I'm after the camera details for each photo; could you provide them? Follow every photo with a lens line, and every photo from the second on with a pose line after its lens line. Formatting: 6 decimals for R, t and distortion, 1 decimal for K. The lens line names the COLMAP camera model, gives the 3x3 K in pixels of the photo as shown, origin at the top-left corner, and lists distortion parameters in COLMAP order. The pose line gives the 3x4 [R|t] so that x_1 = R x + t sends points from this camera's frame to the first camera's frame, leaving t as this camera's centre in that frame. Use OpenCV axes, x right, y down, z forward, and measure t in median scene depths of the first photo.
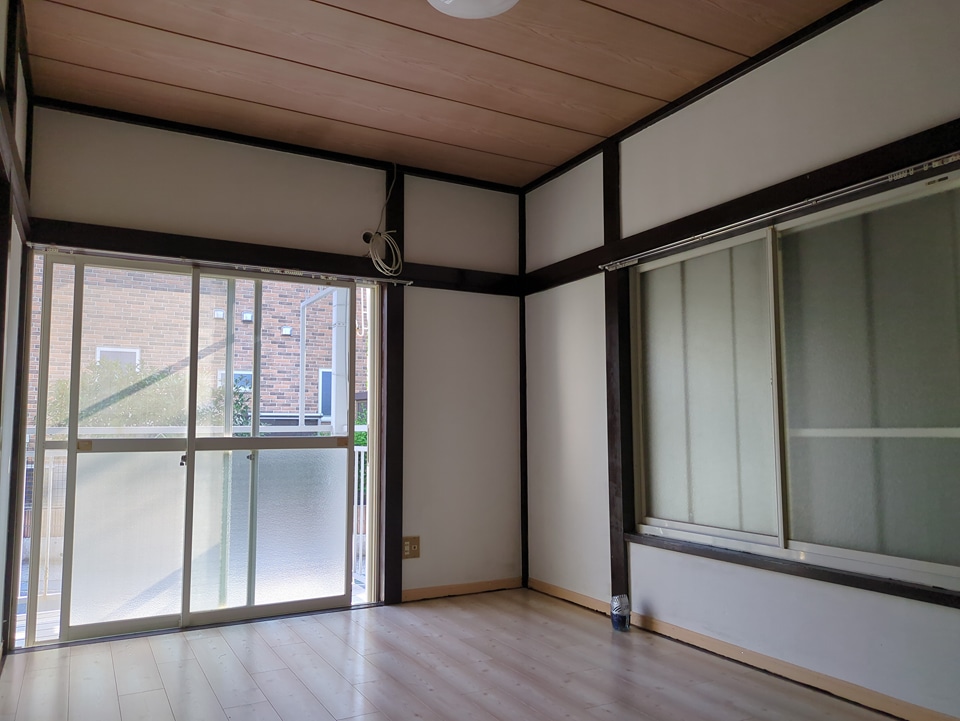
lens RADIAL K [[718.8, 0, 483.4], [0, 718.8, 356.8], [0, 0, 1]] dist [0.050649, -0.044050]
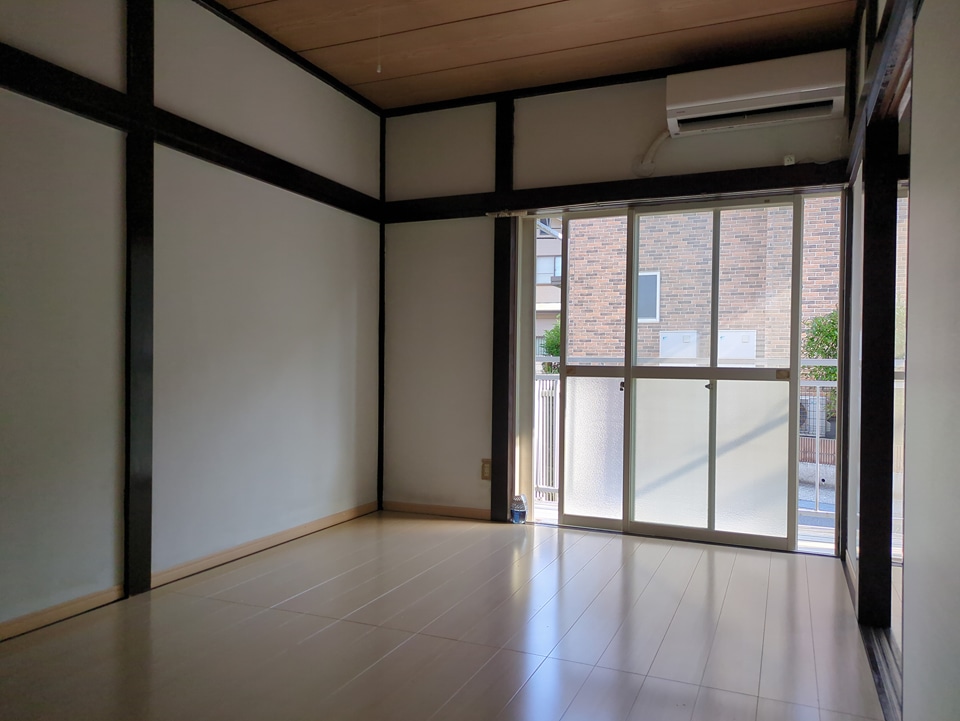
lens RADIAL K [[722.9, 0, 488.5], [0, 722.9, 362.1], [0, 0, 1]] dist [0.056041, -0.044353]
pose [[0.621739, 0.012811, -0.783120, 0.302514], [0.065159, 0.995554, 0.068018, 0.015929], [0.780509, -0.093317, 0.618140, 0.142823]]
